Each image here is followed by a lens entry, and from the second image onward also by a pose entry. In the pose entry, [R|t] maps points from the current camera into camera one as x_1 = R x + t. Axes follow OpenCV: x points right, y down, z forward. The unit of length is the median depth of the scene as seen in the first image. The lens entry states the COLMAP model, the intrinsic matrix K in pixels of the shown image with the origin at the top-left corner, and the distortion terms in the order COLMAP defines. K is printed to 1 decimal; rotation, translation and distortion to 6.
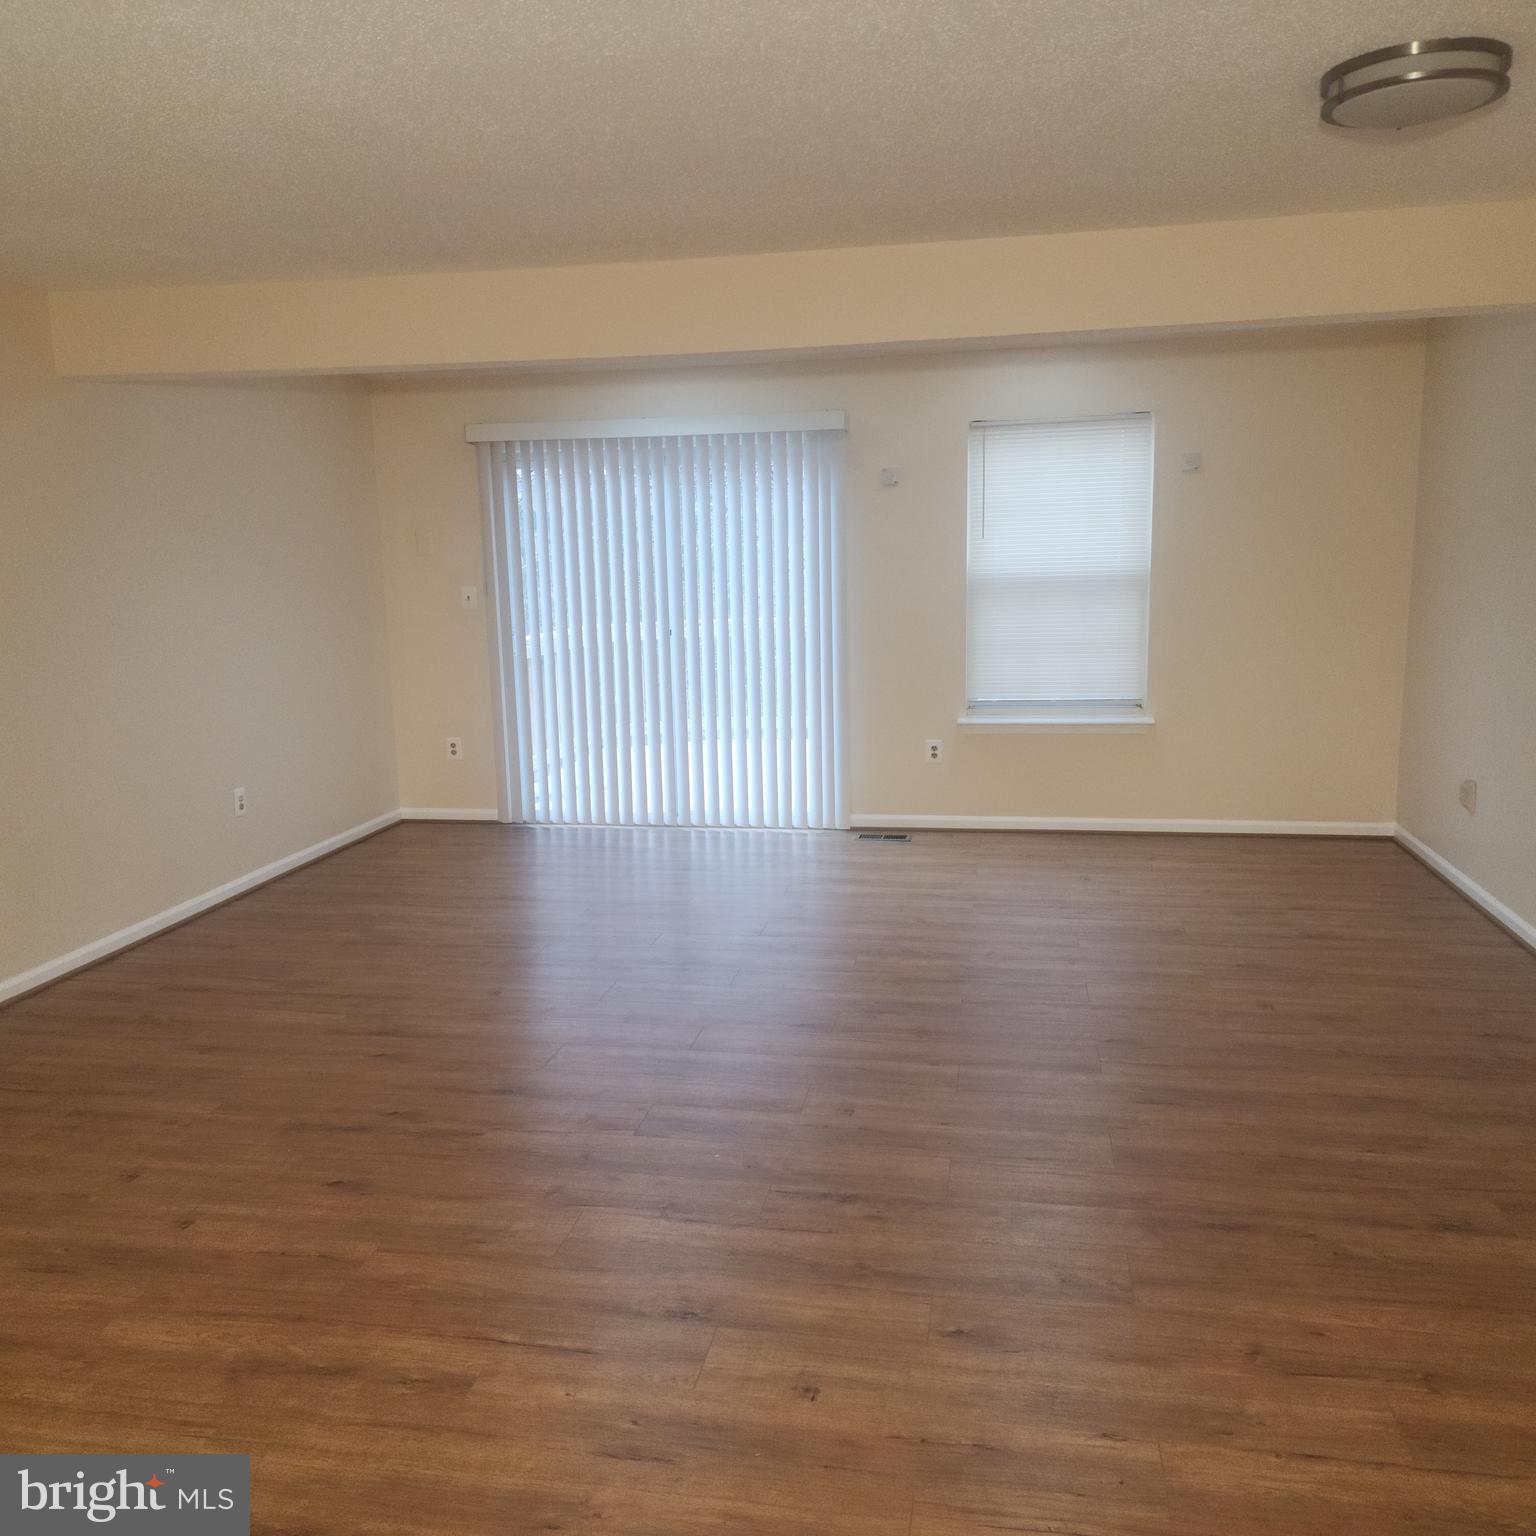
lens RADIAL K [[1329.3, 0, 751.6], [0, 1329.3, 830.0], [0, 0, 1]] dist [0.089832, -0.108105]
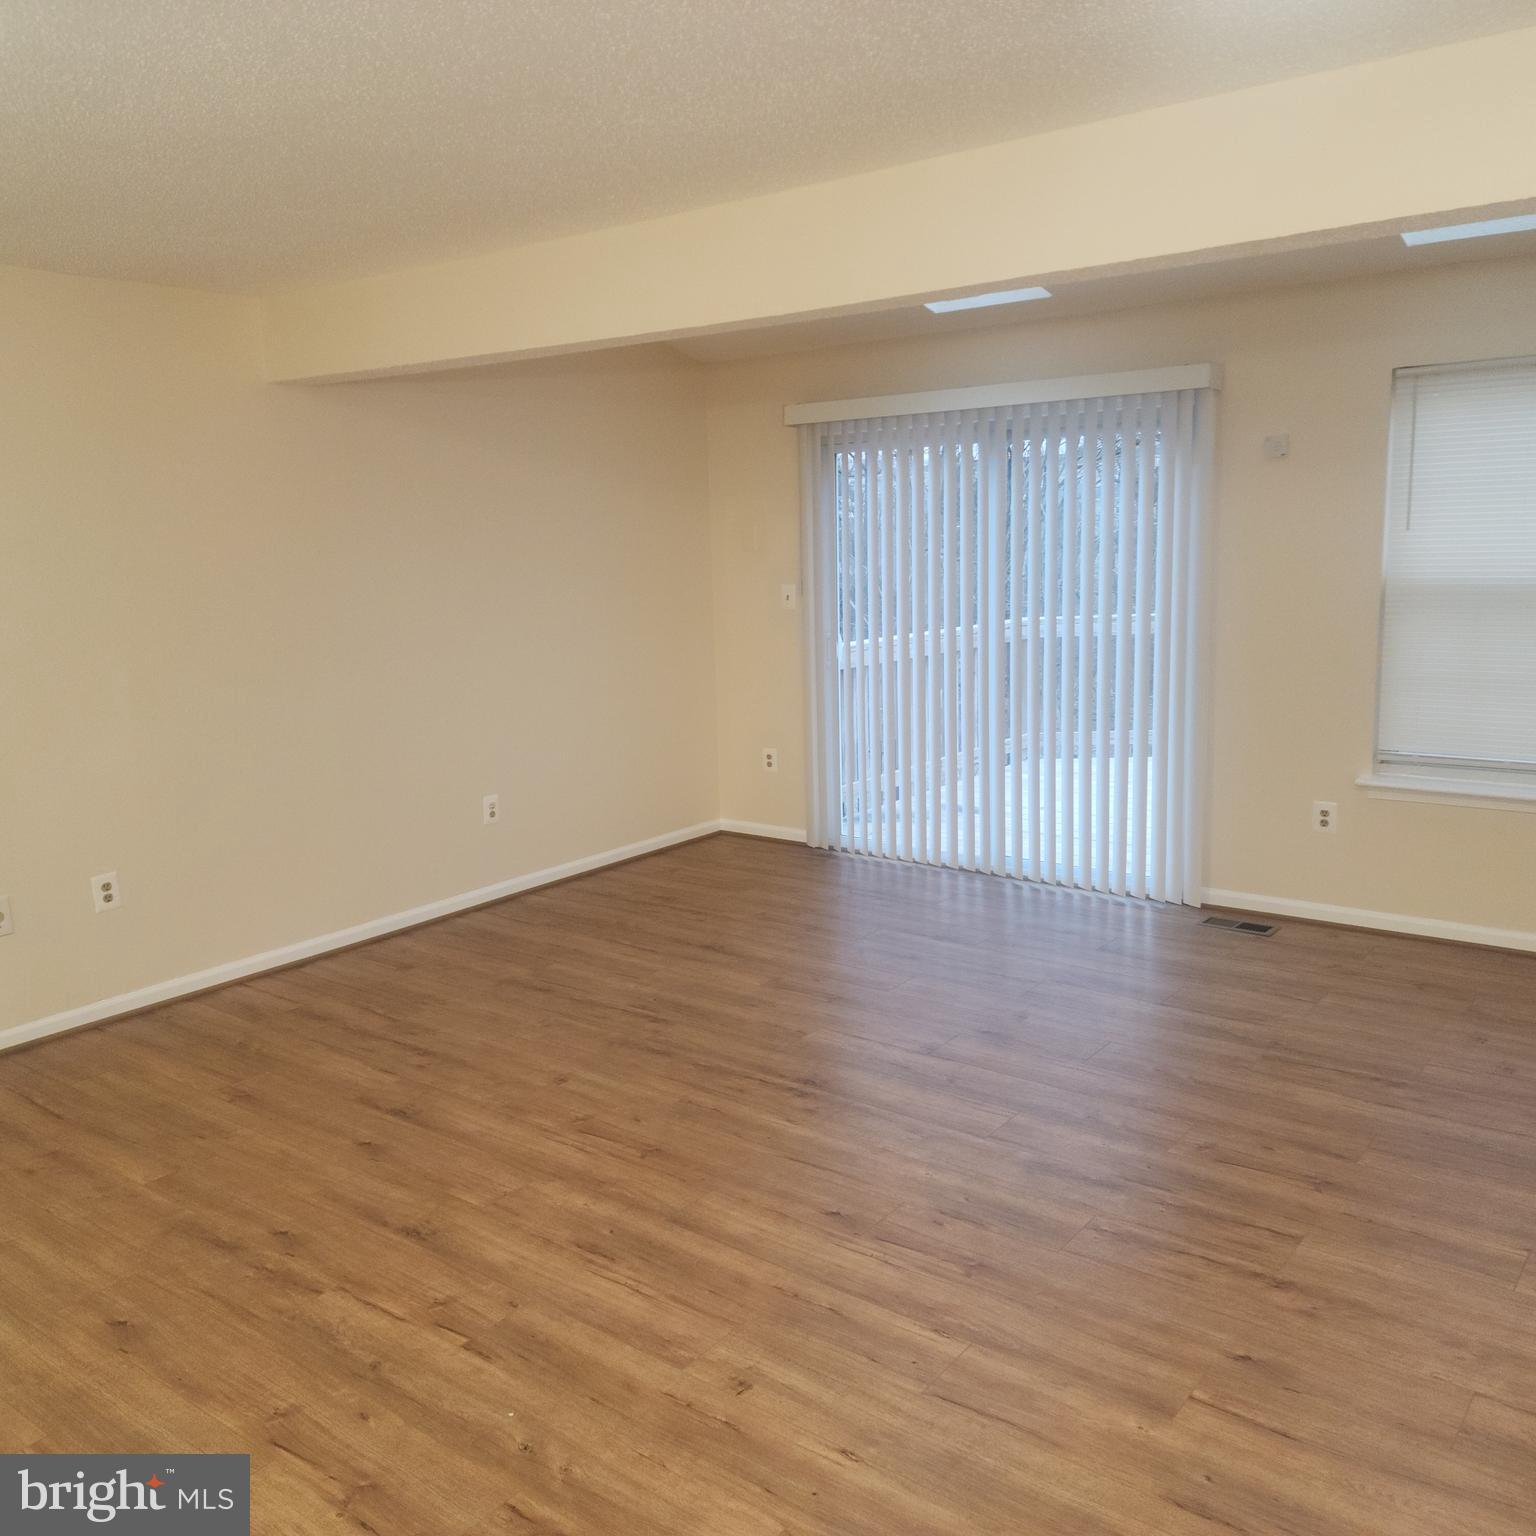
lens RADIAL K [[1357.6, 0, 749.1], [0, 1357.6, 776.2], [0, 0, 1]] dist [0.090499, -0.084356]
pose [[0.889947, 0.081004, -0.448813, 0.368869], [-0.088248, 0.996087, 0.004794, -0.109088], [0.447445, 0.035341, 0.893613, 0.342875]]
